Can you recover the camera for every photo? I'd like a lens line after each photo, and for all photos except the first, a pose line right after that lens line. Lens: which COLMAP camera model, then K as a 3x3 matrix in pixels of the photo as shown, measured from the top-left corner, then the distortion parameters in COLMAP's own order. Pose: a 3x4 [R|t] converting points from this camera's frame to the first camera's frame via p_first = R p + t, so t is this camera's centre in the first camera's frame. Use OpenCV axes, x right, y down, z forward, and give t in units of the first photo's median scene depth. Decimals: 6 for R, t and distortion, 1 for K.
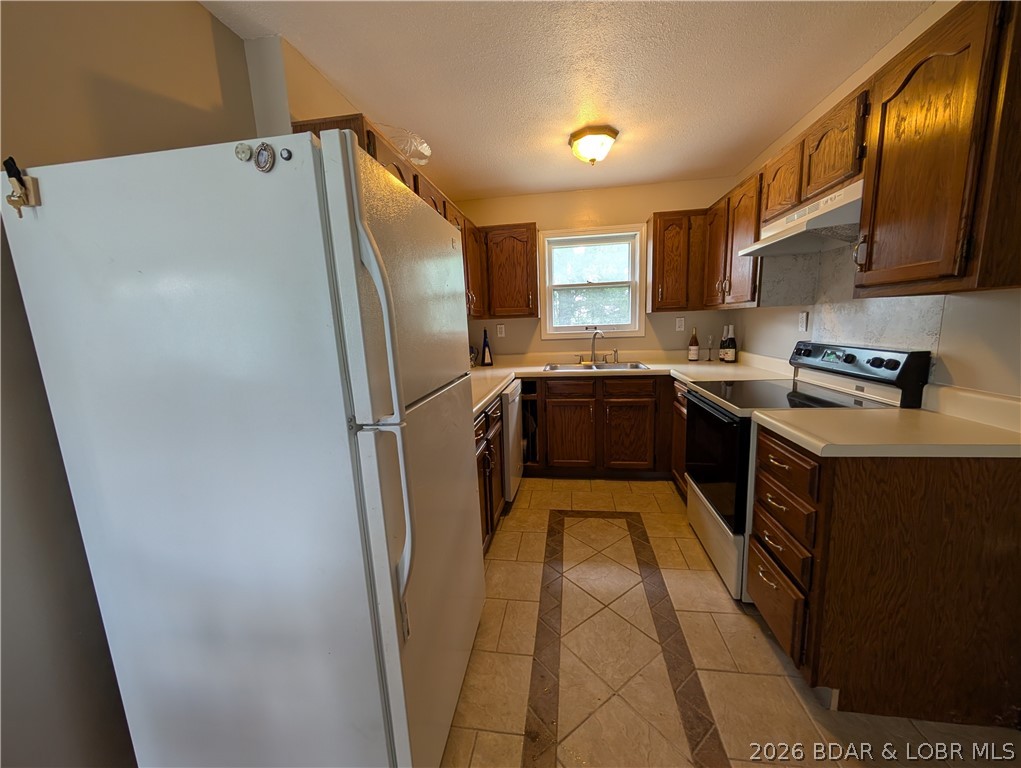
lens RADIAL K [[387.2, 0, 507.6], [0, 387.2, 384.2], [0, 0, 1]] dist [-0.000822, -0.000194]
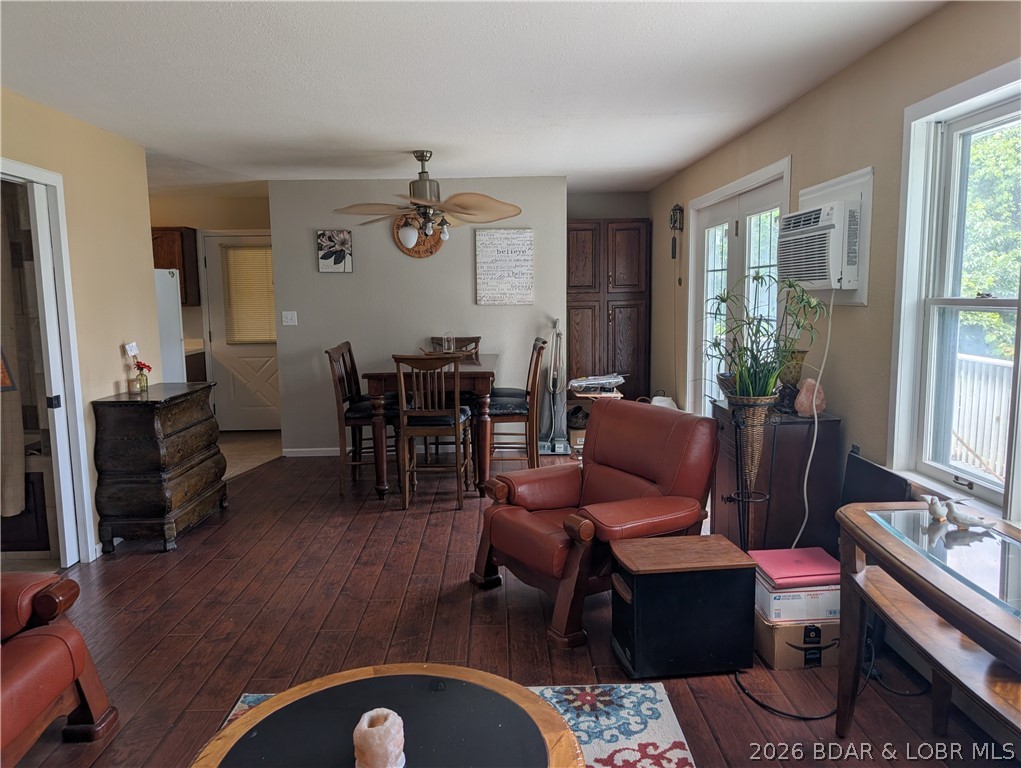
lens RADIAL K [[729.9, 0, 510.5], [0, 729.9, 384.0], [0, 0, 1]] dist [0.031886, -0.036523]
pose [[-0.175586, -0.082008, 0.981042, -4.507262], [0.172648, 0.978515, 0.112697, 0.153844], [-0.969207, 0.189163, -0.157655, -0.527496]]
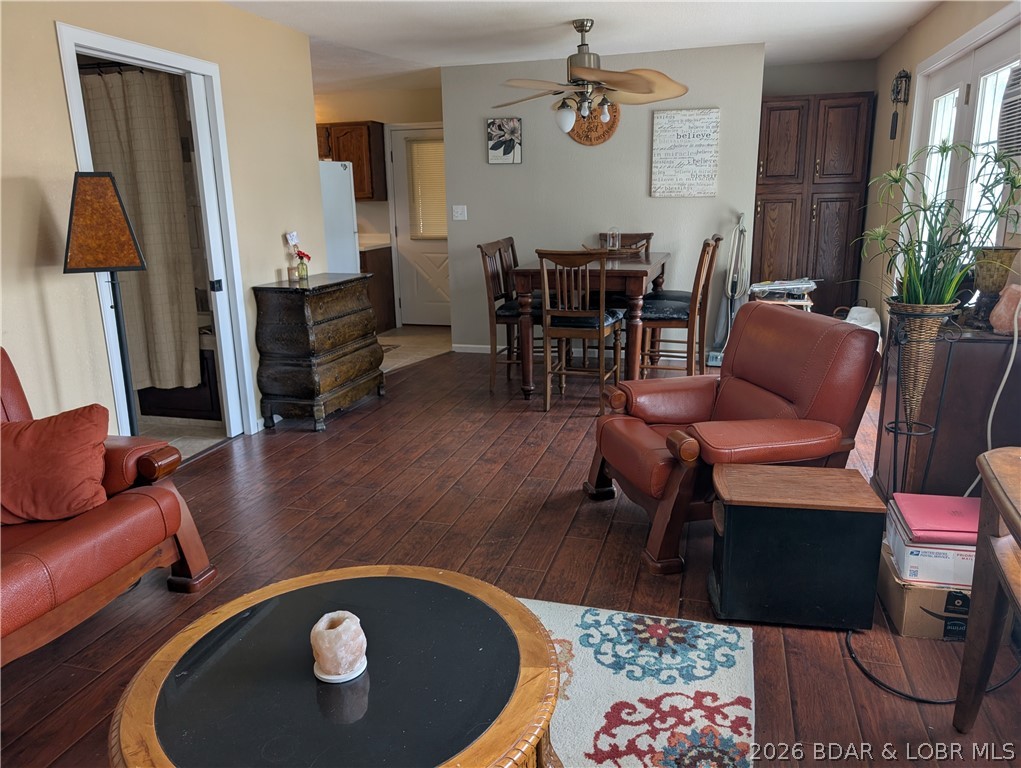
lens RADIAL K [[733.8, 0, 512.5], [0, 733.8, 382.1], [0, 0, 1]] dist [0.037579, -0.049018]
pose [[0.123580, -0.207062, 0.970491, -4.344618], [0.165833, 0.968544, 0.185530, 0.254893], [-0.978380, 0.138011, 0.154030, -0.860746]]
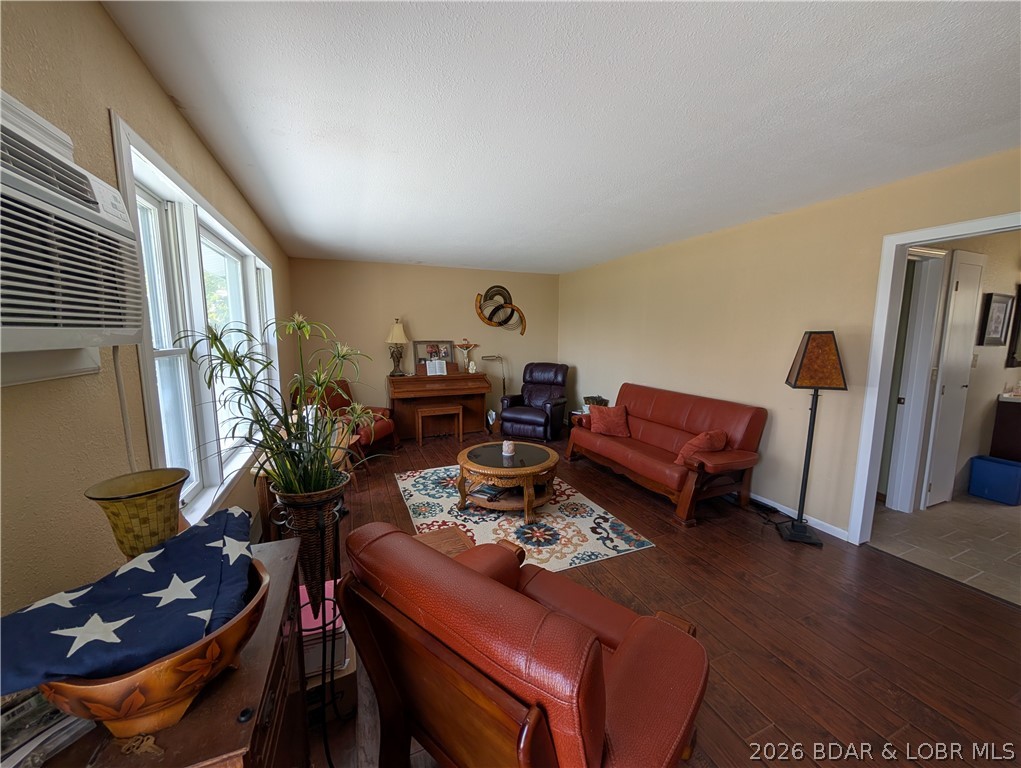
lens RADIAL K [[387.2, 0, 507.6], [0, 387.2, 384.2], [0, 0, 1]] dist [-0.000822, -0.000194]
pose [[0.517227, 0.151009, -0.842421, -1.548063], [-0.153412, 0.984727, 0.082326, 0.201567], [0.841986, 0.086656, 0.532494, -1.682077]]
